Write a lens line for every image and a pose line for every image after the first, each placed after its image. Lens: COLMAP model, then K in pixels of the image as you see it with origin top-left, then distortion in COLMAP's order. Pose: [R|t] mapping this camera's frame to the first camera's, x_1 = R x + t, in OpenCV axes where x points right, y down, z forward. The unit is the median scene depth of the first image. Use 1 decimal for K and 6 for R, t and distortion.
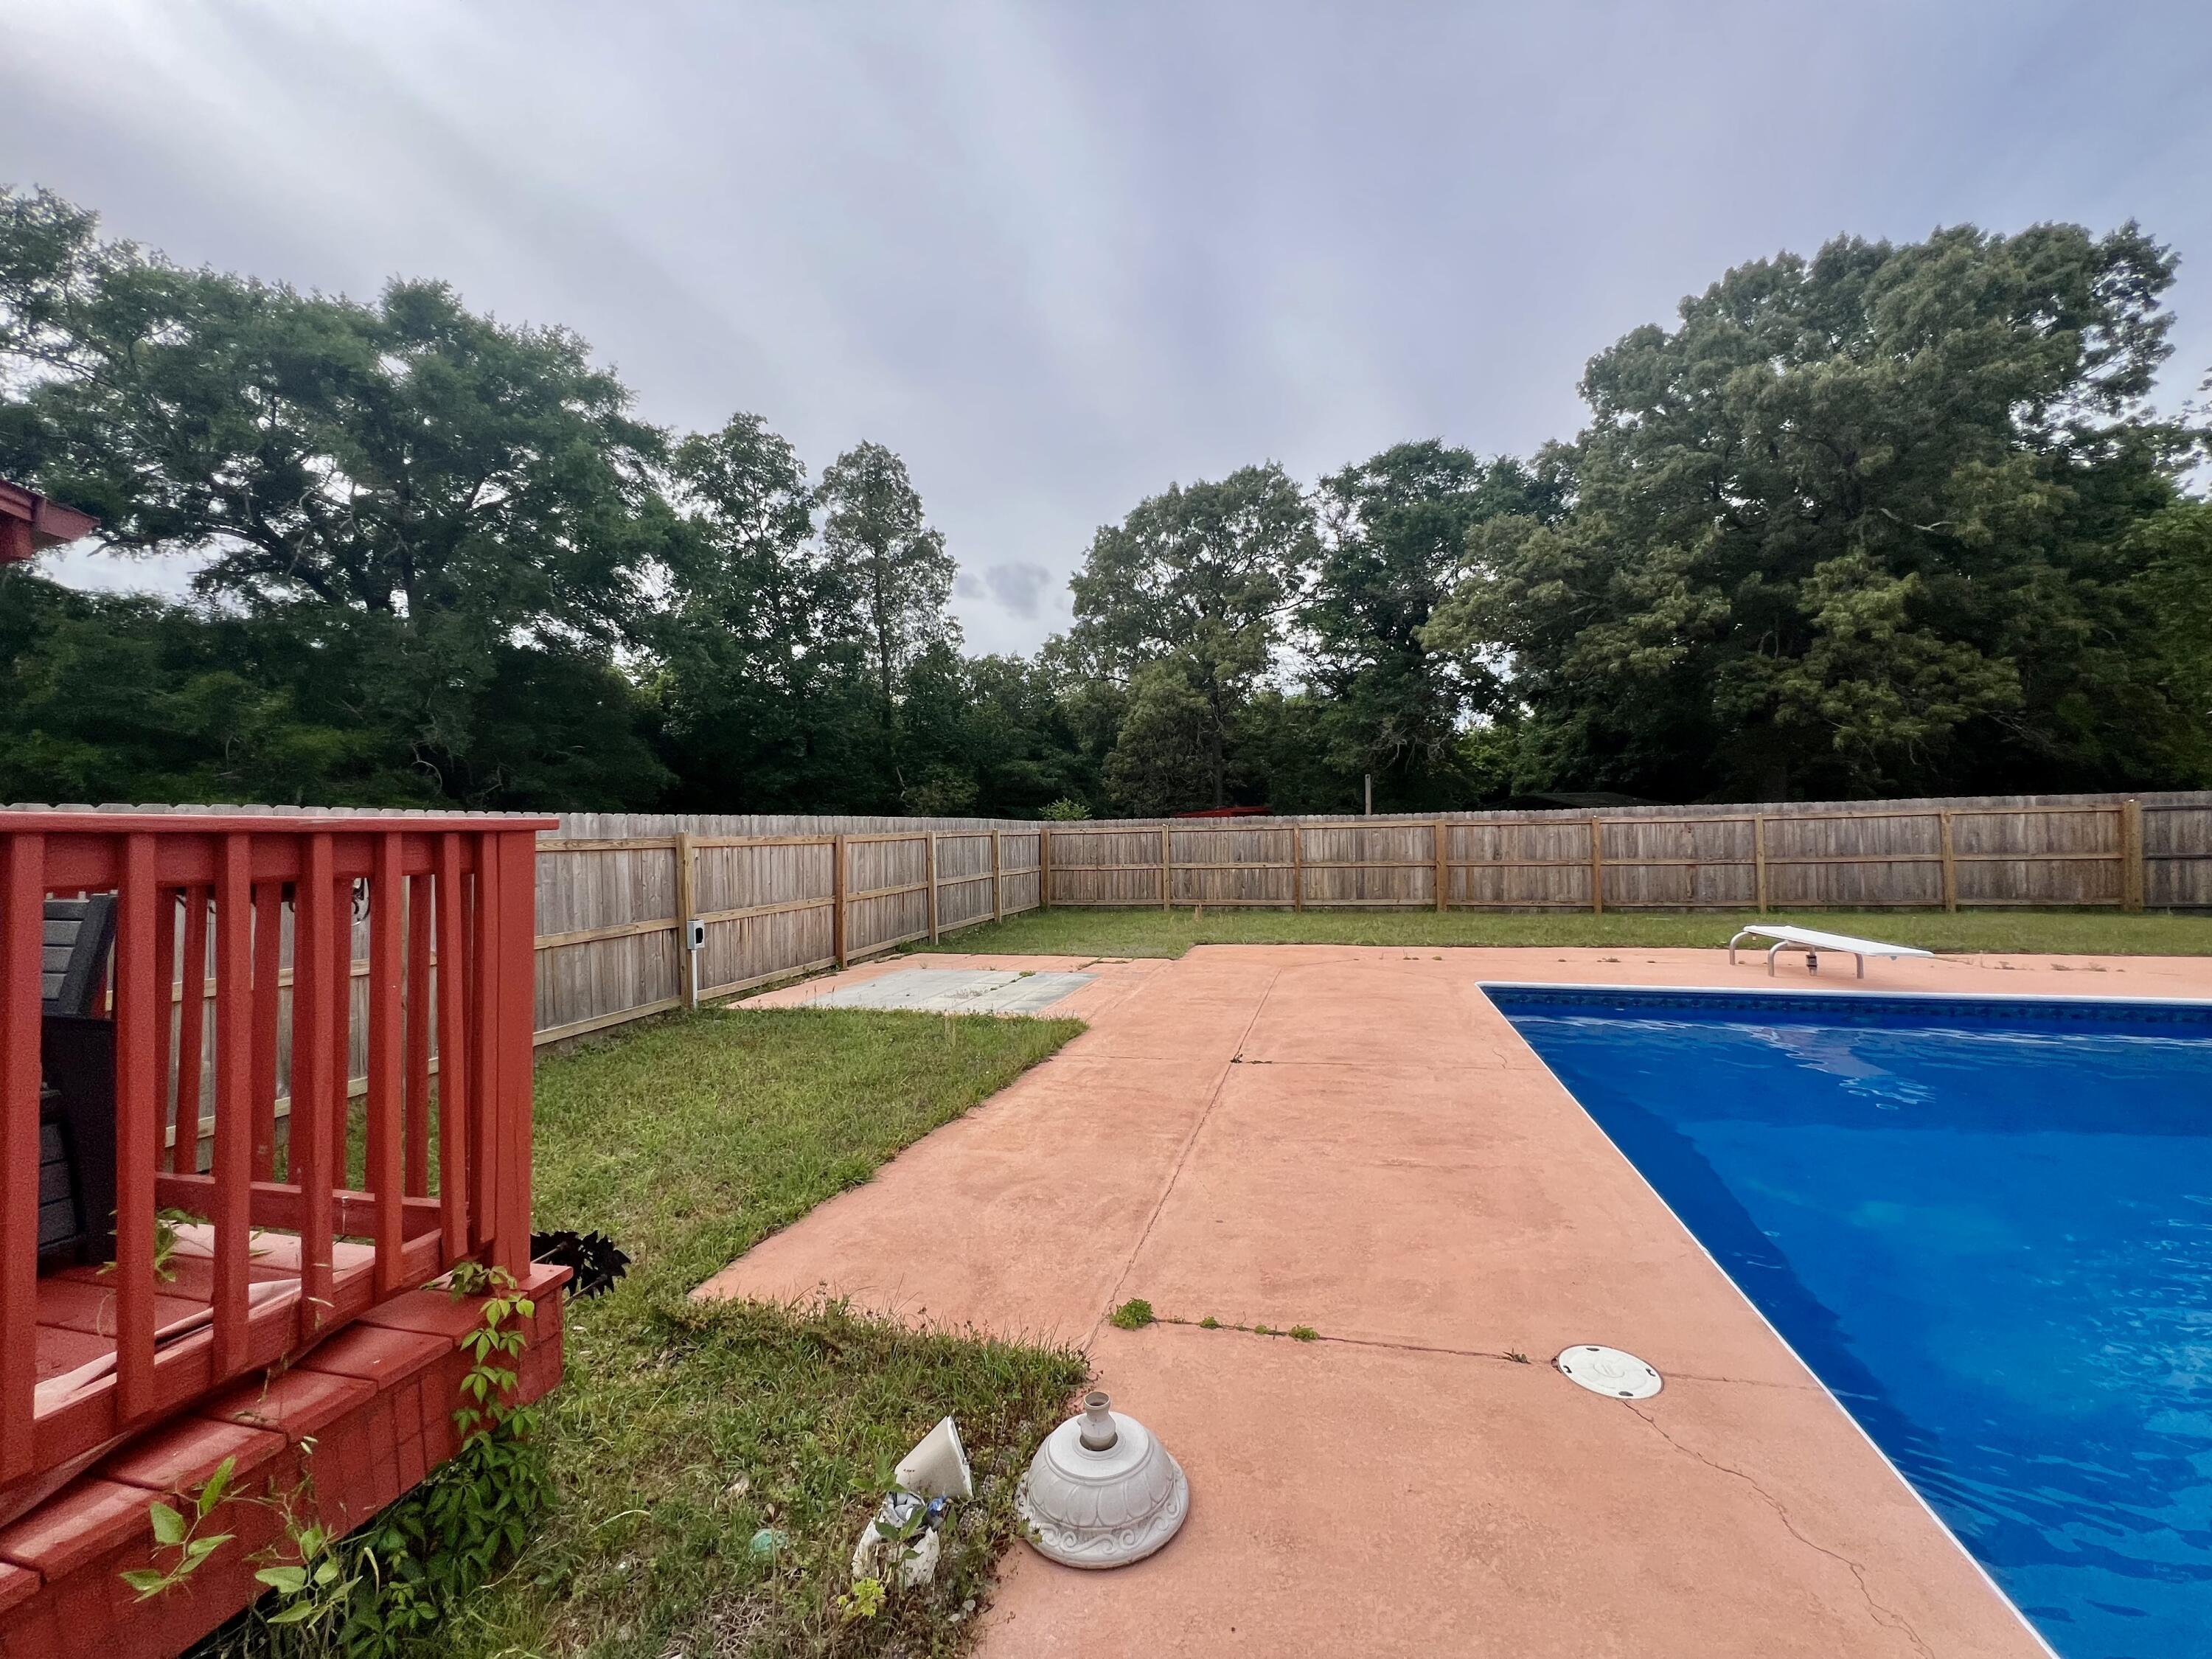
lens RADIAL K [[883.2, 0, 1105.1], [0, 883.2, 829.3], [0, 0, 1]] dist [-0.004489, 0.001693]
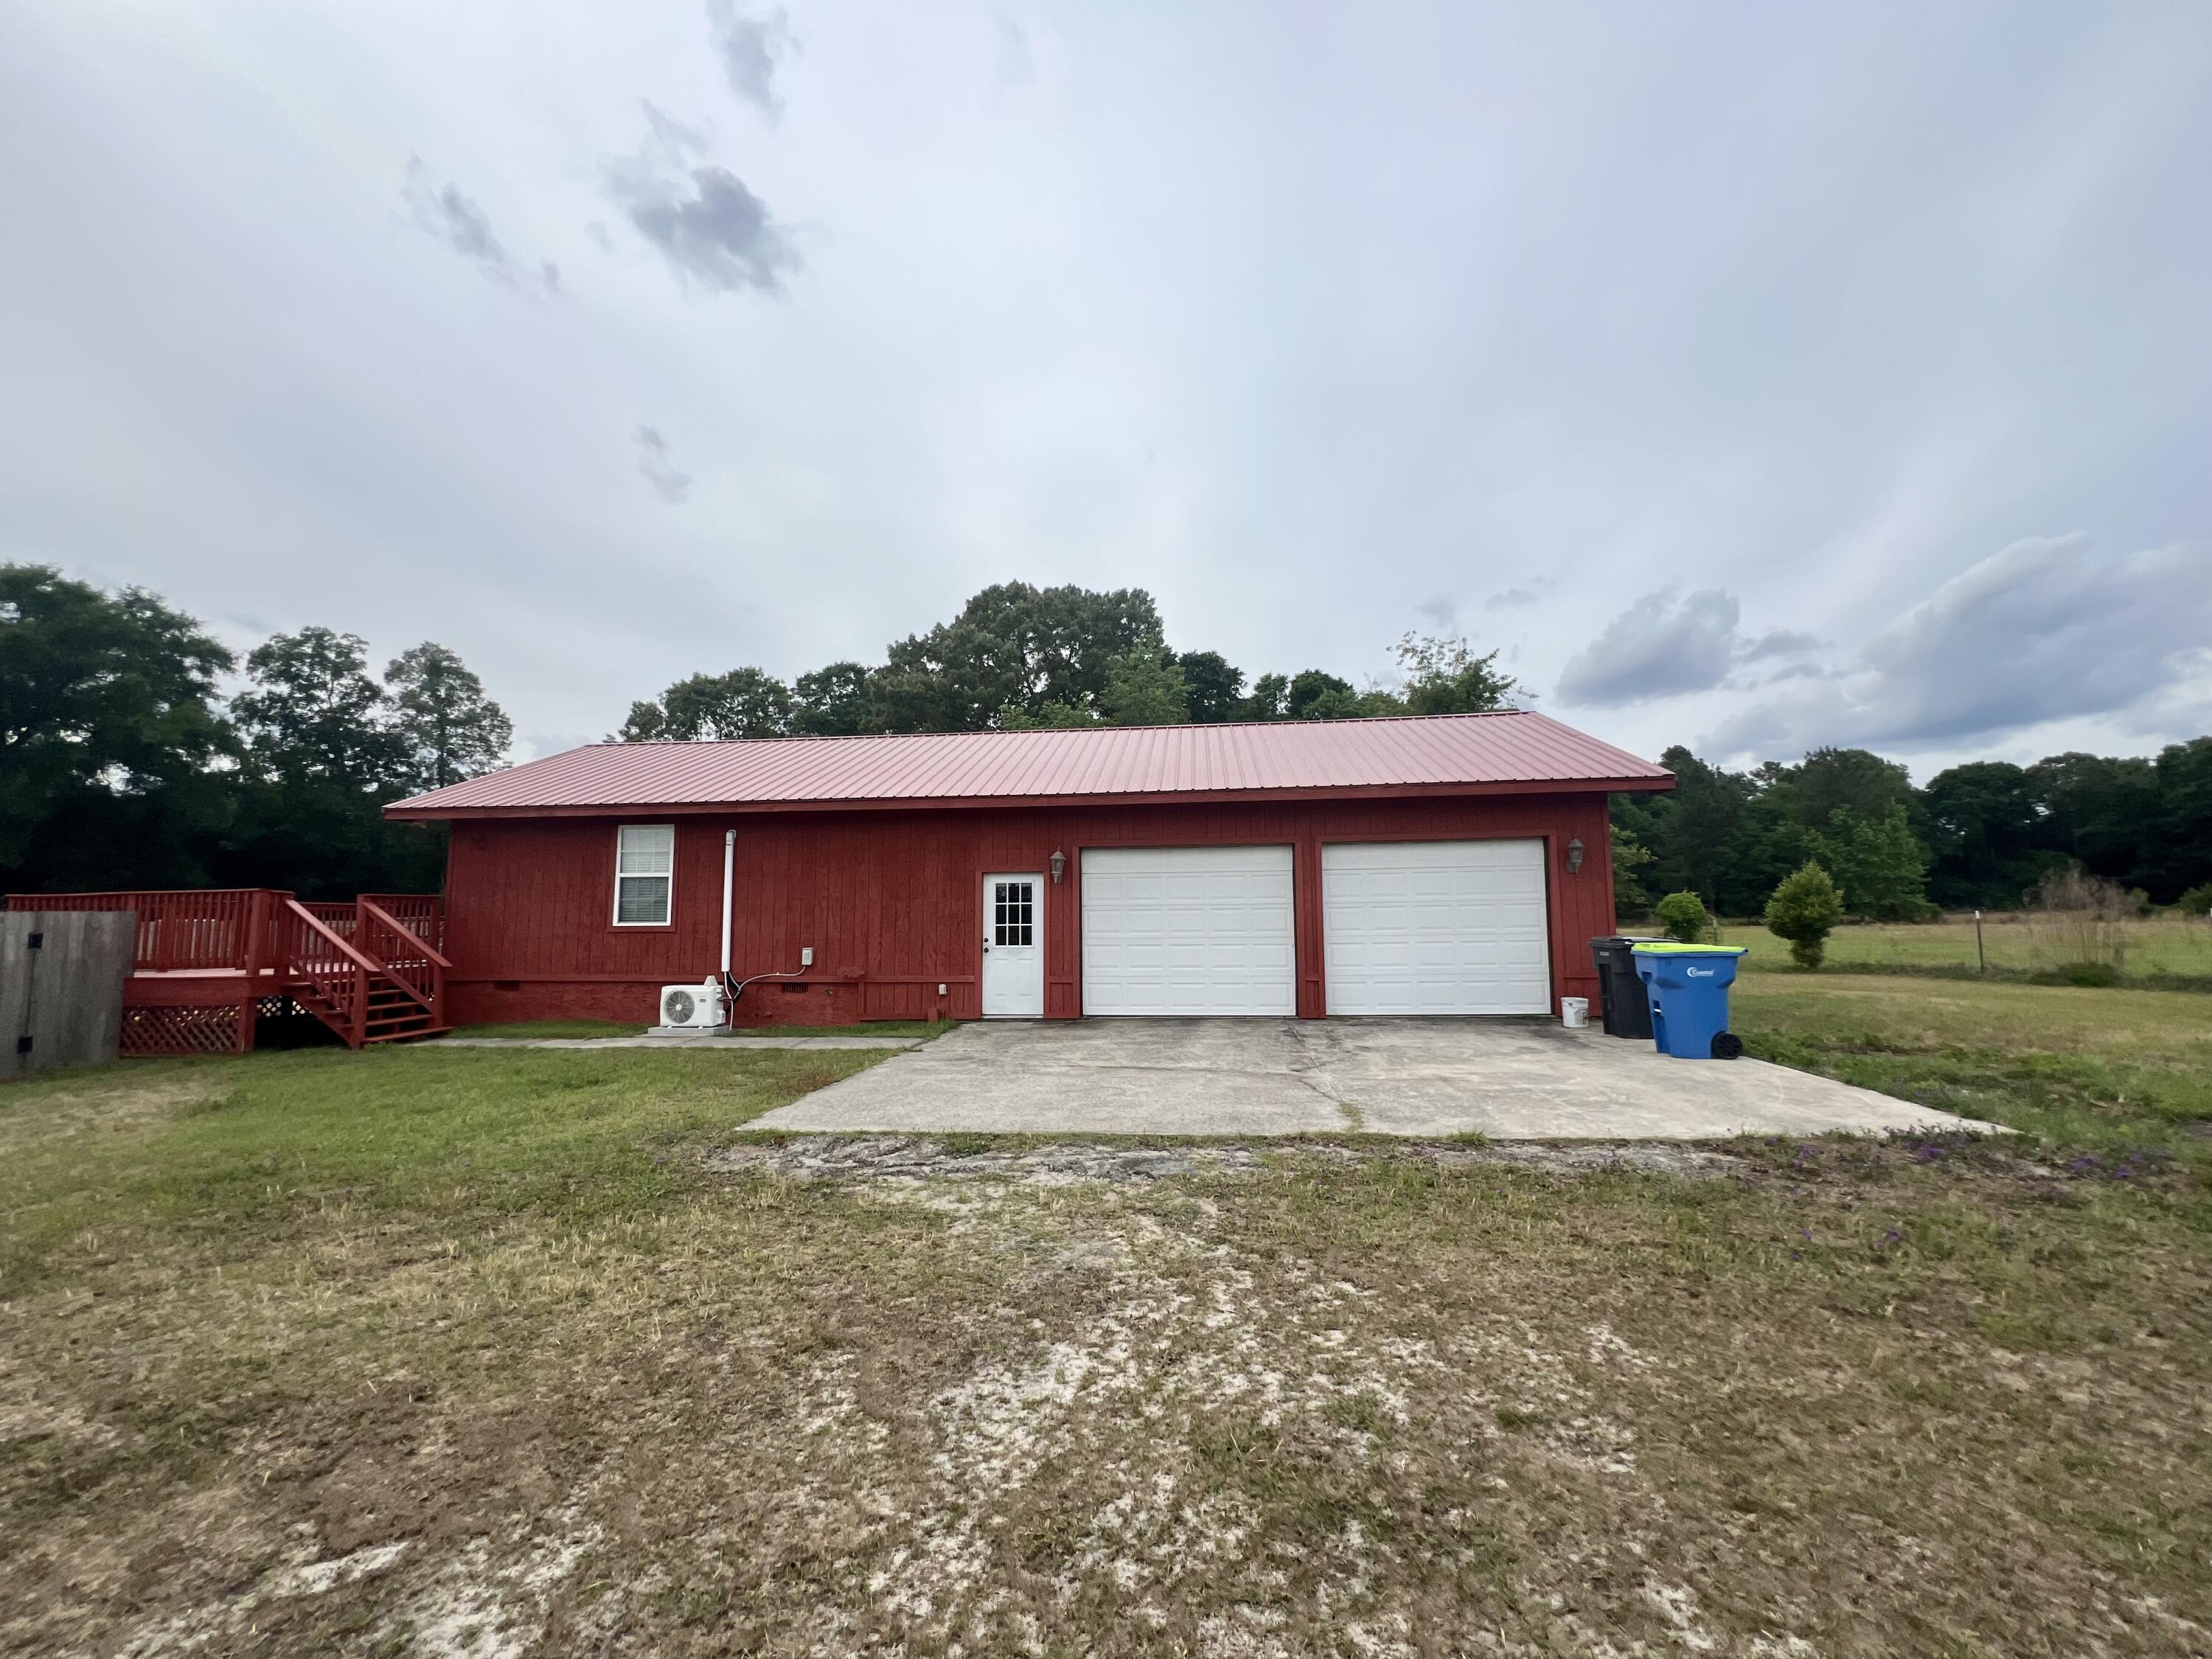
lens RADIAL K [[883.2, 0, 1104.6], [0, 883.2, 825.7], [0, 0, 1]] dist [-0.004489, 0.001693]
pose [[0.983969, 0.038745, 0.174083, 0.567894], [-0.023462, 0.995755, -0.089007, -0.049988], [-0.176792, 0.083496, 0.980700, -0.553008]]
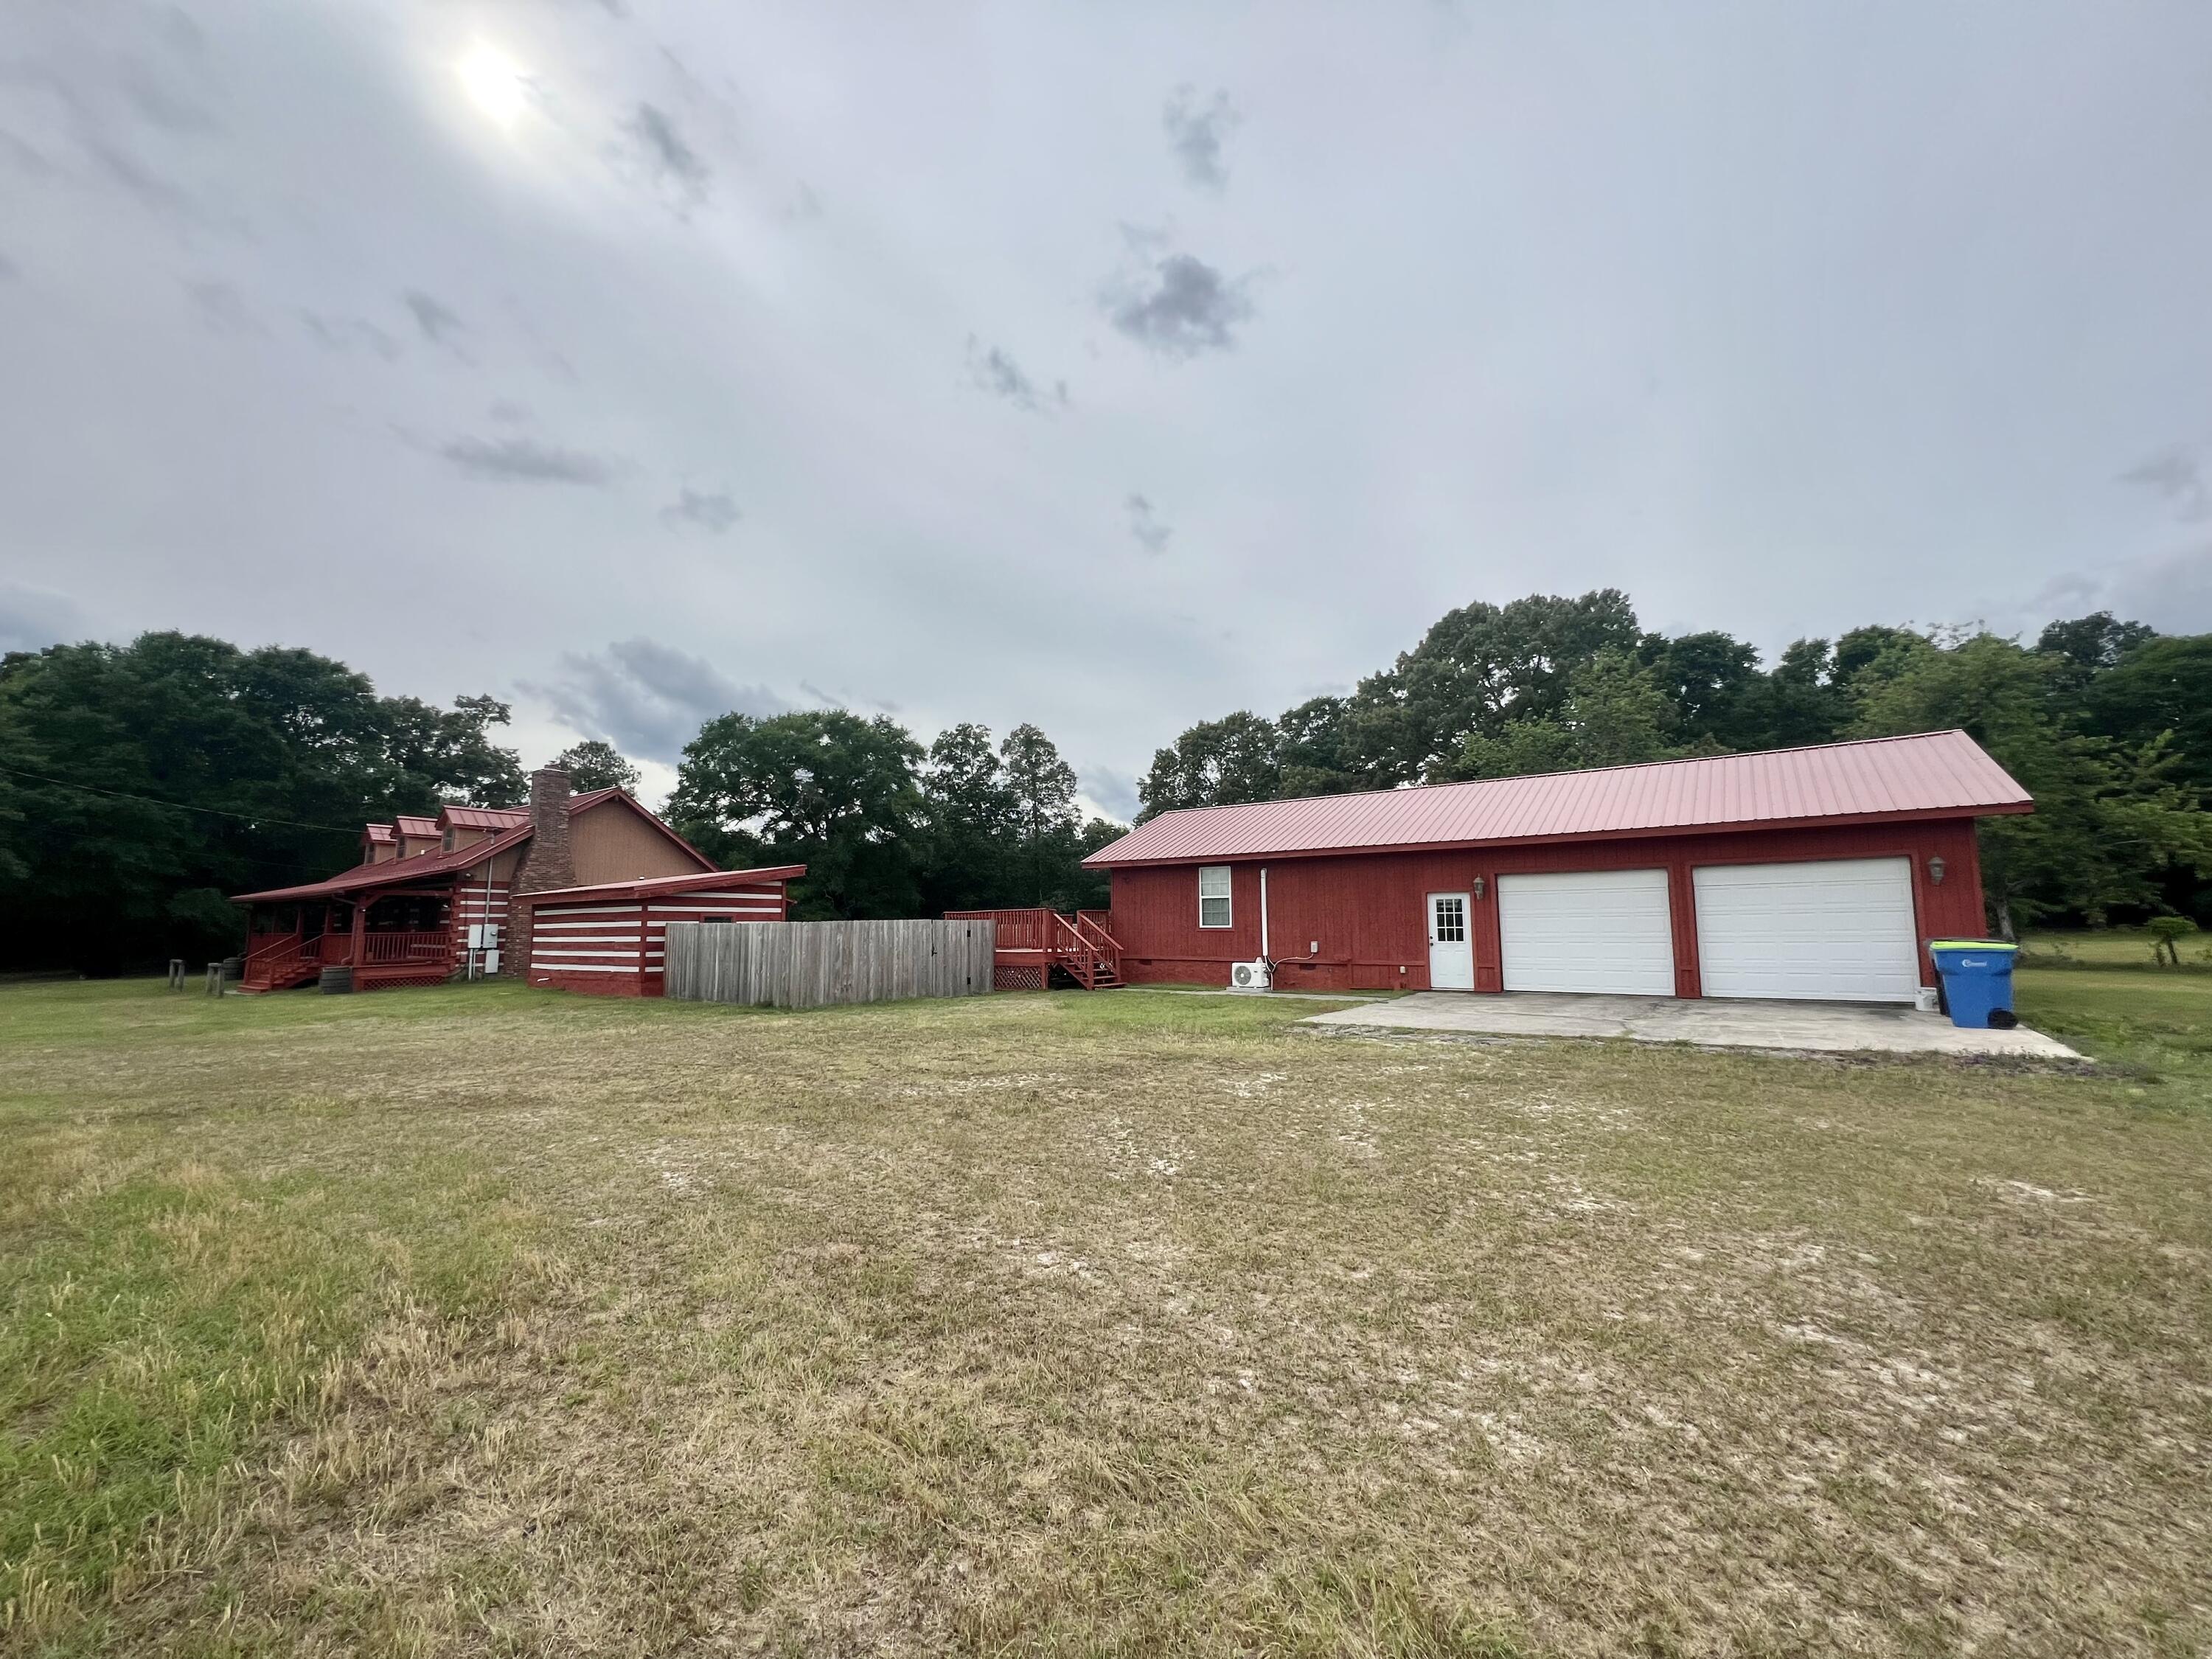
lens RADIAL K [[883.2, 0, 1101.9], [0, 883.2, 813.6], [0, 0, 1]] dist [-0.004489, 0.001693]
pose [[0.935465, -0.022461, -0.352705, 0.587027], [-0.012898, 0.995144, -0.097582, -0.054349], [0.353184, 0.095833, 0.930633, -0.753168]]
